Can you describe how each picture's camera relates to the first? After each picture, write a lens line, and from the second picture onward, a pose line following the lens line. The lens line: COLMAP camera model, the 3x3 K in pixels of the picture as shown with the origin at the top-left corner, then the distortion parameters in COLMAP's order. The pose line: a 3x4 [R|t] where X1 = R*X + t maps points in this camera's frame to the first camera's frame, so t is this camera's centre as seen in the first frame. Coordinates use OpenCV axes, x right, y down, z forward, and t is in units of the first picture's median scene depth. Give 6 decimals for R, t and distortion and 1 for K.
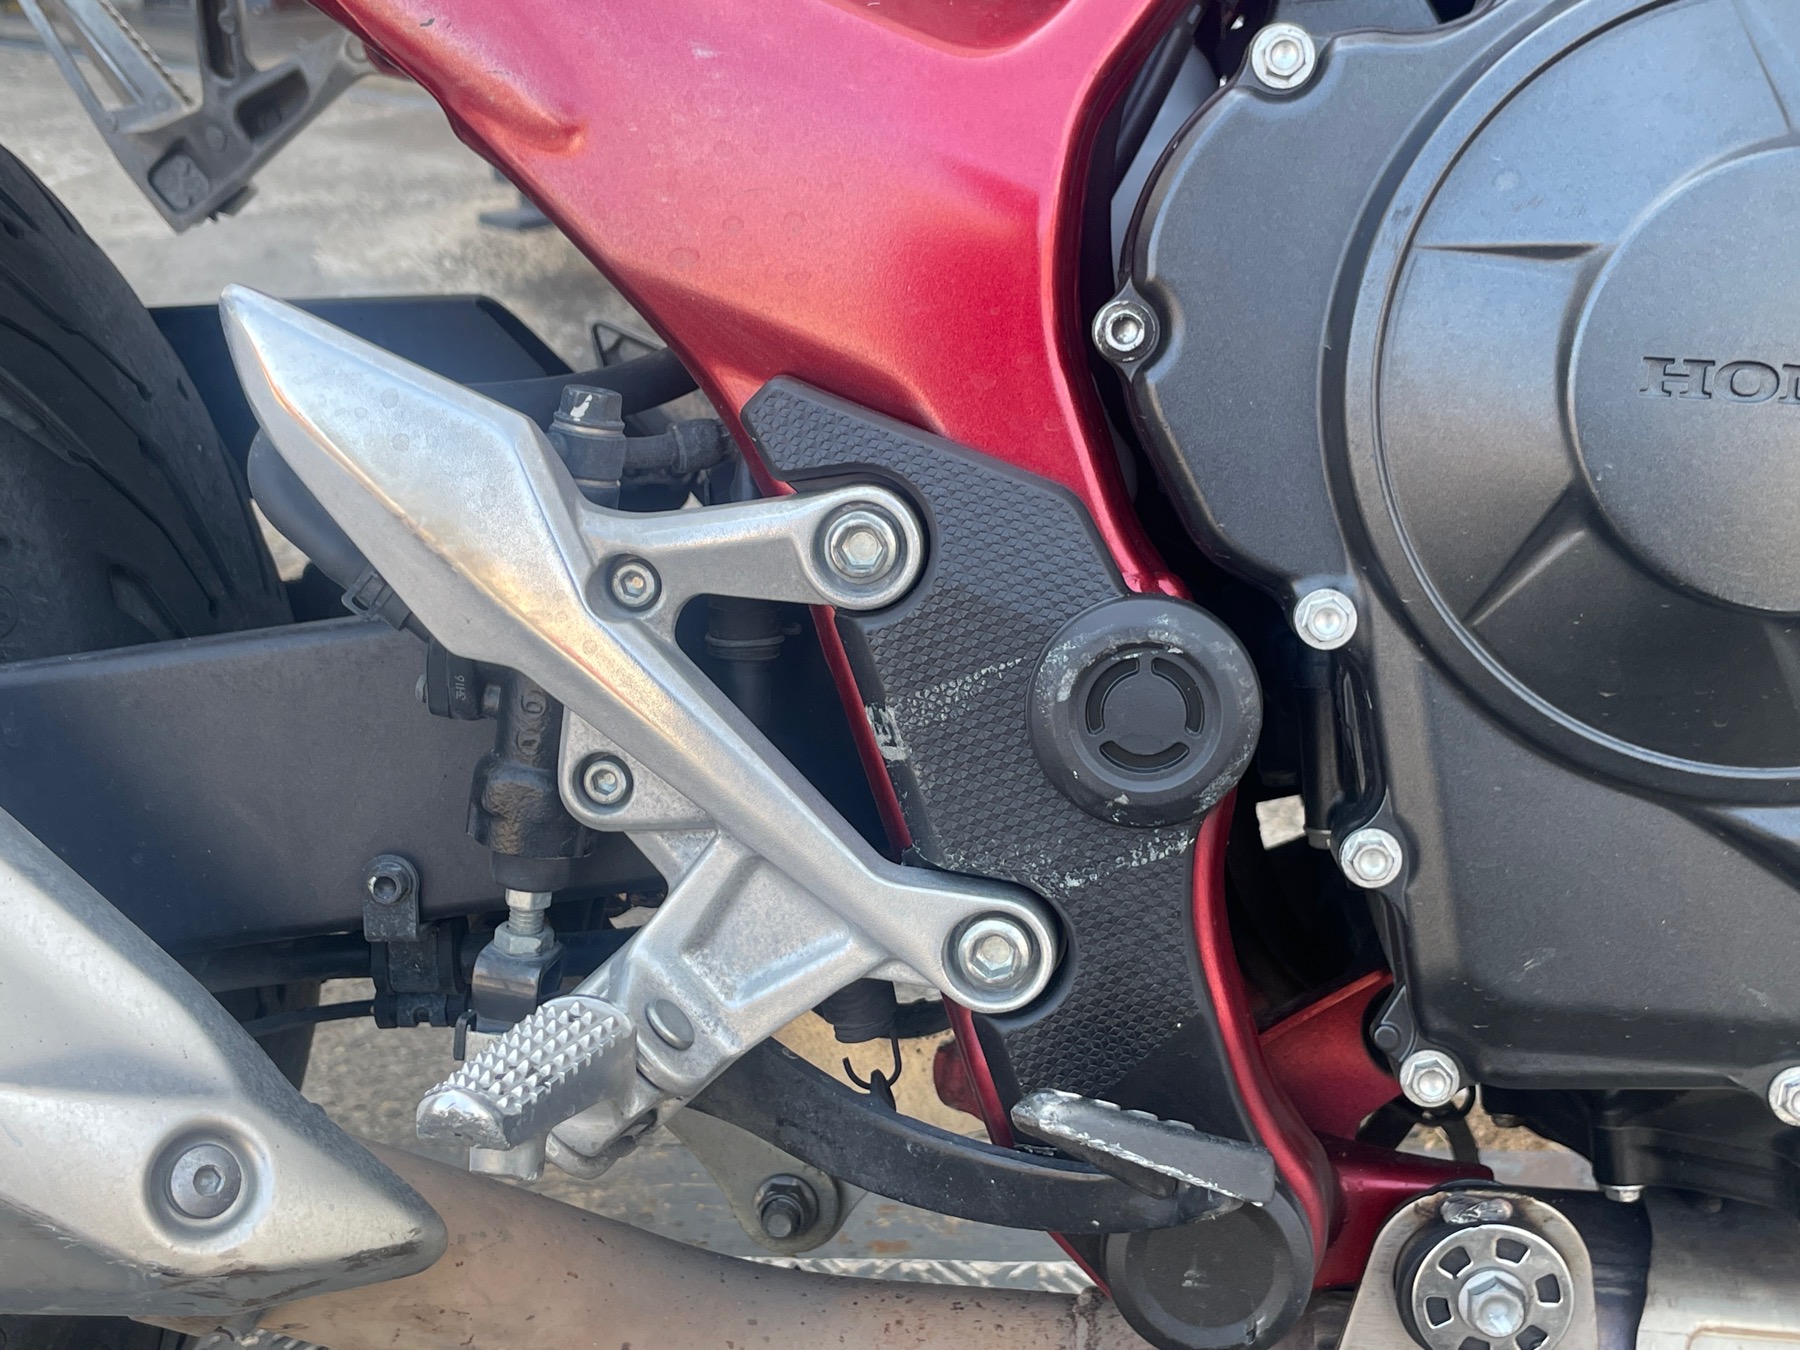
lens RADIAL K [[2136.5, 0, 900.5], [0, 2136.5, 678.0], [0, 0, 1]] dist [0.017211, 0.000000]
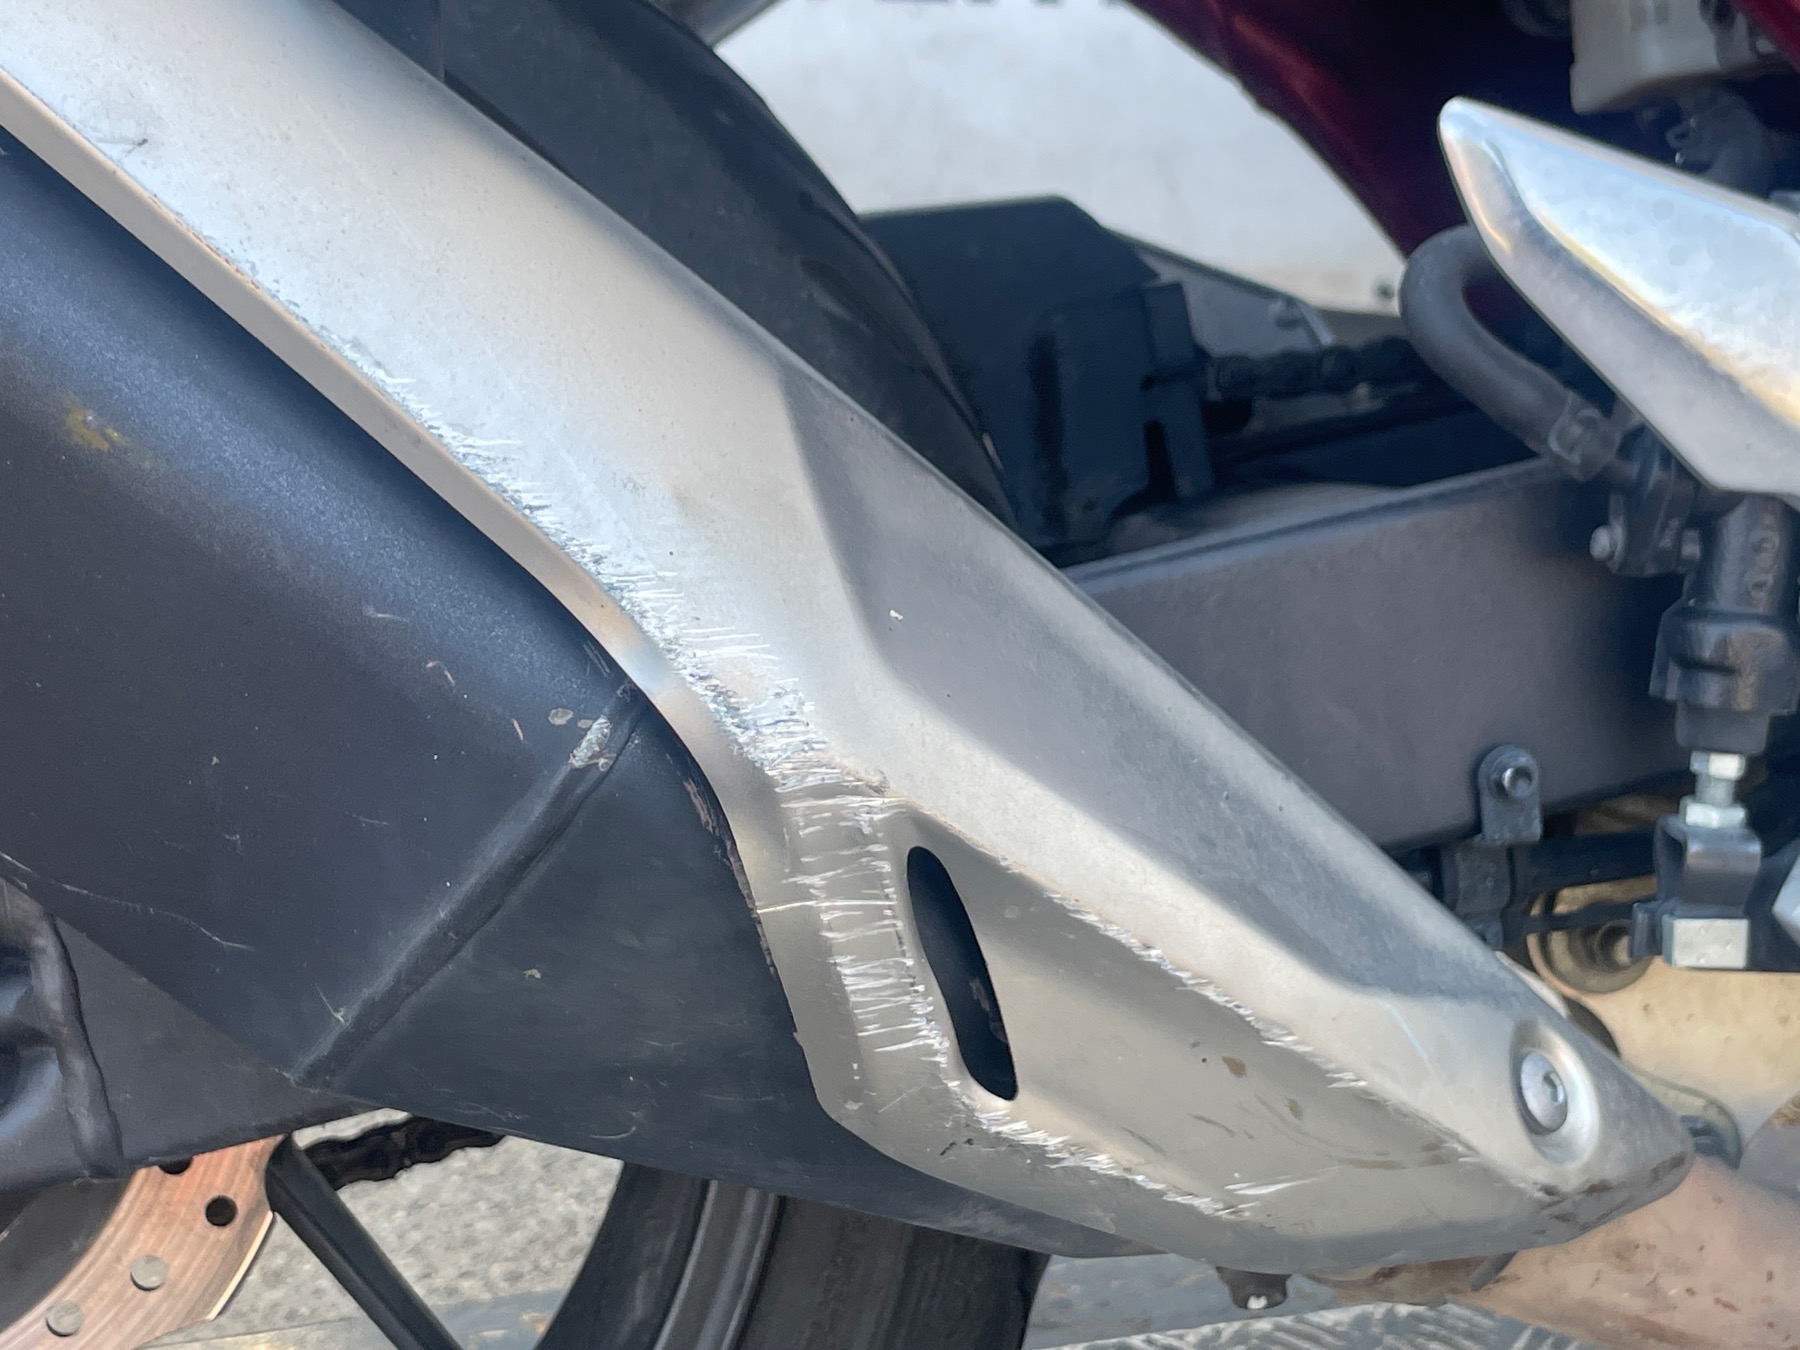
lens RADIAL K [[2690.0, 0, 899.6], [0, 2690.0, 672.4], [0, 0, 1]] dist [0.043202, 0.000000]
pose [[0.979010, -0.097617, 0.178916, -0.715507], [0.103665, 0.994304, -0.024752, 0.056017], [-0.175480, 0.042780, 0.983553, -0.065307]]
